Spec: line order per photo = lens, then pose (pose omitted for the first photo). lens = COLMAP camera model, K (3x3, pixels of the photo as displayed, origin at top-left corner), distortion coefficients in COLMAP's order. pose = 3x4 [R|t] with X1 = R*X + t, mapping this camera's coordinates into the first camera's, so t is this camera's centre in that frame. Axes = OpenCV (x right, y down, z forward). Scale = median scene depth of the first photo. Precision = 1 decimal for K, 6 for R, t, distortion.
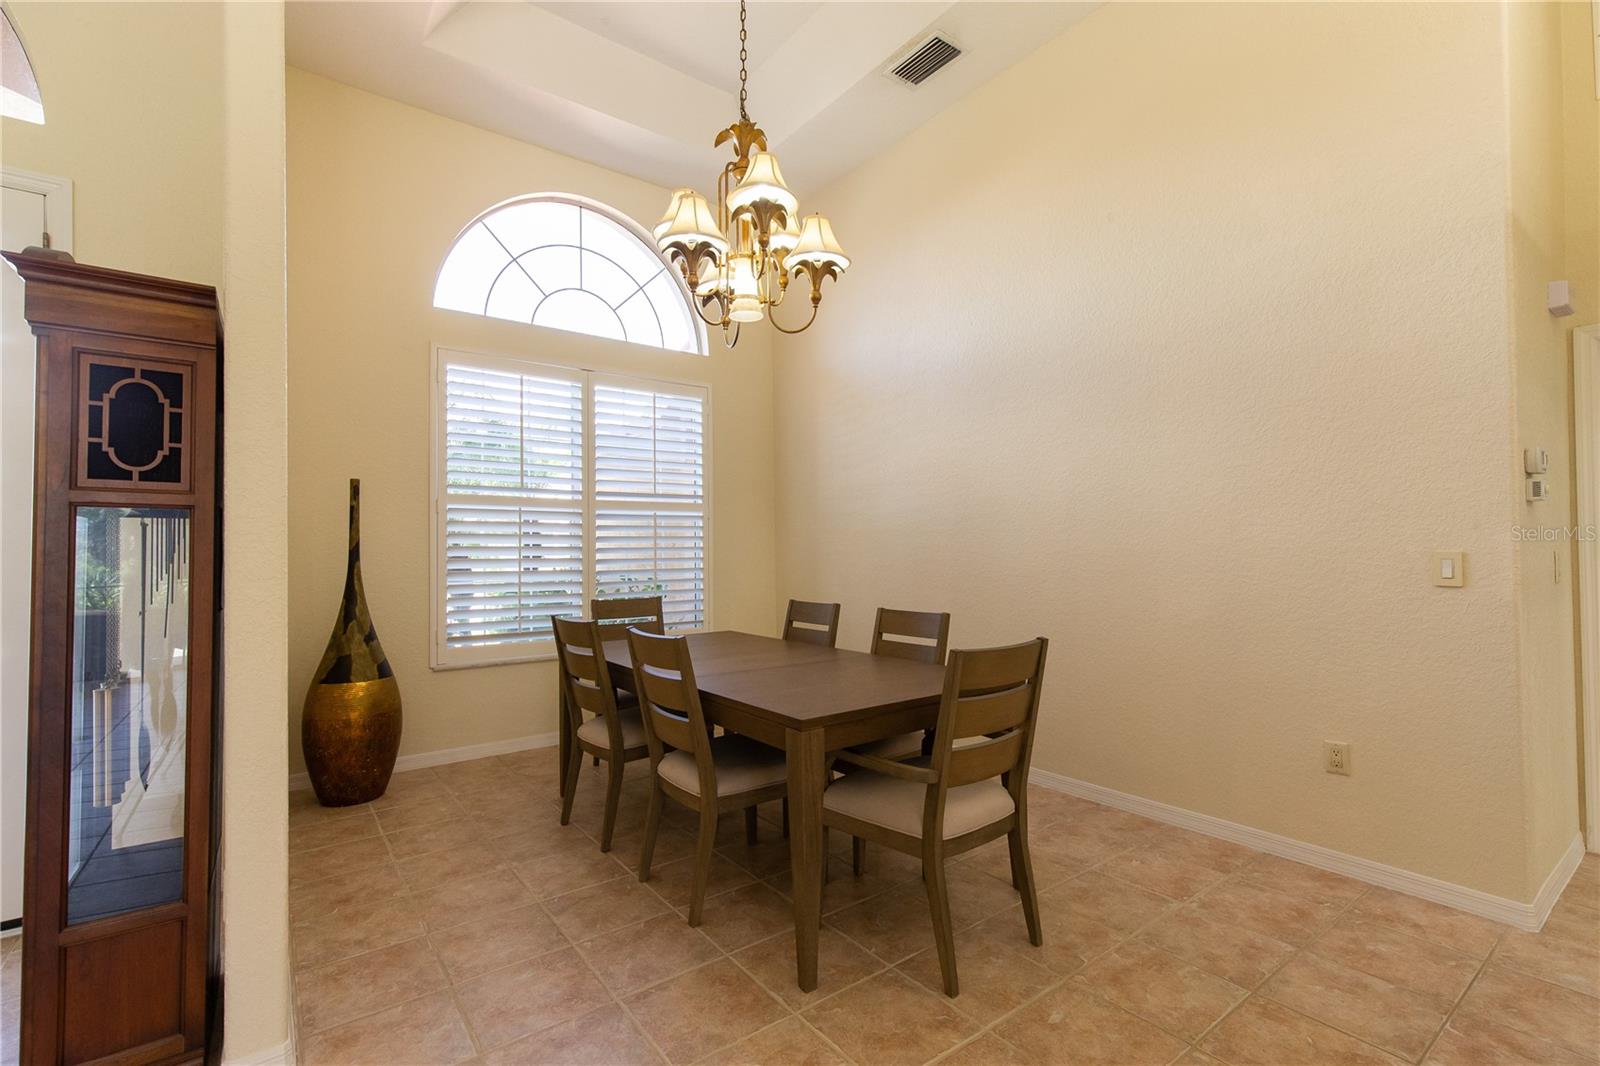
lens RADIAL K [[729.8, 0, 806.4], [0, 729.8, 541.3], [0, 0, 1]] dist [0.000000, 0.000380]
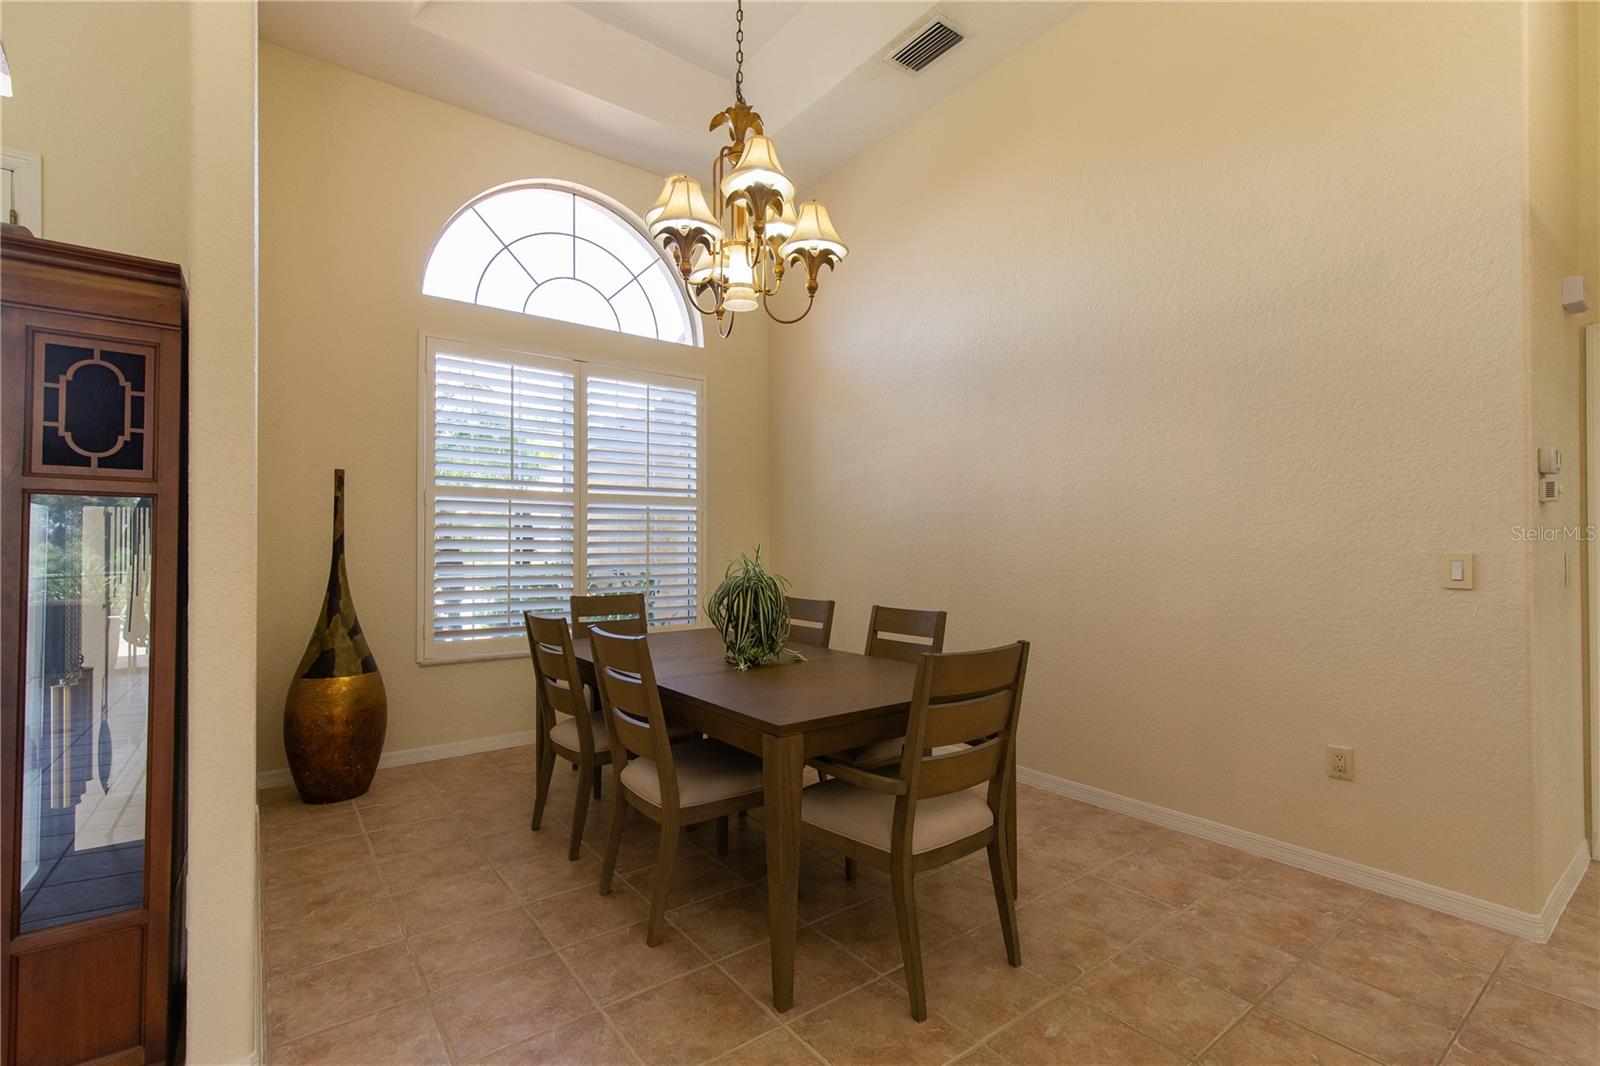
lens RADIAL K [[729.8, 0, 806.4], [0, 729.8, 541.3], [0, 0, 1]] dist [0.000000, 0.000380]
pose [[0.999954, 0.008326, 0.004809, 0.004066], [-0.008354, 0.999948, 0.005852, 0.000134], [-0.004760, -0.005892, 0.999971, 0.028333]]
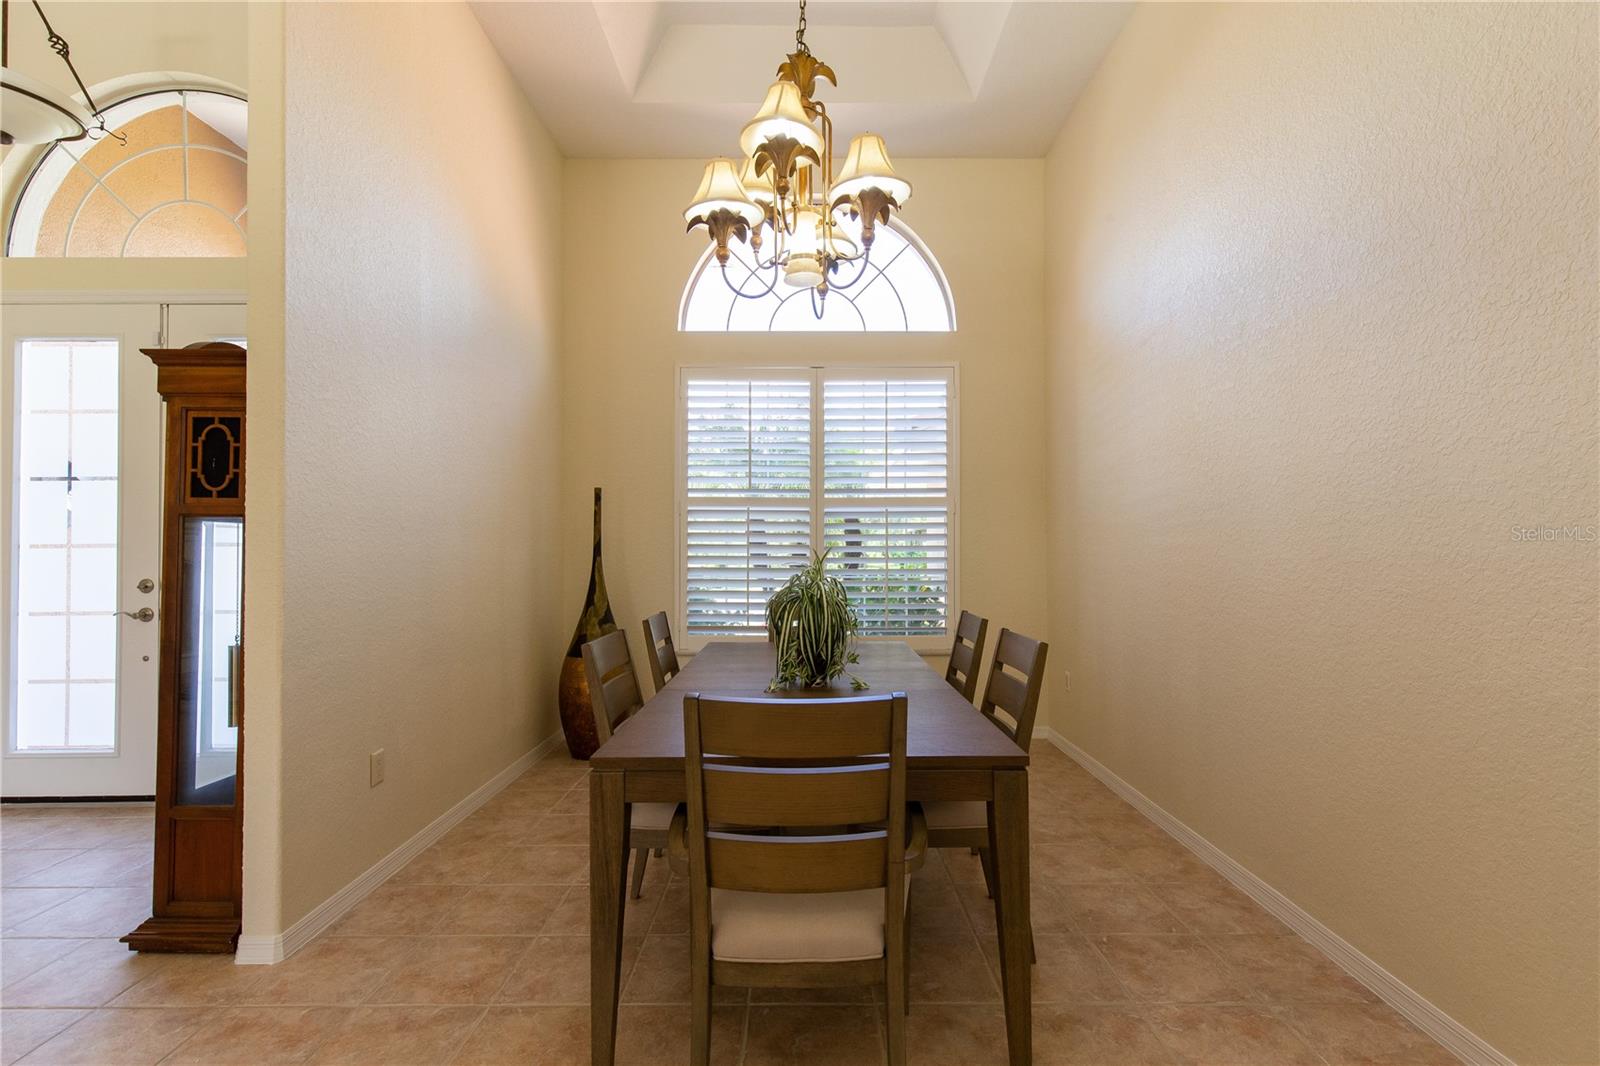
lens RADIAL K [[723.6, 0, 794.3], [0, 723.6, 540.9], [0, 0, 1]] dist [0.000842, -0.000107]
pose [[0.792046, -0.000274, -0.610461, 0.533203], [0.002030, 0.999996, 0.002185, -0.000633], [0.610458, -0.002970, 0.792043, 0.384221]]
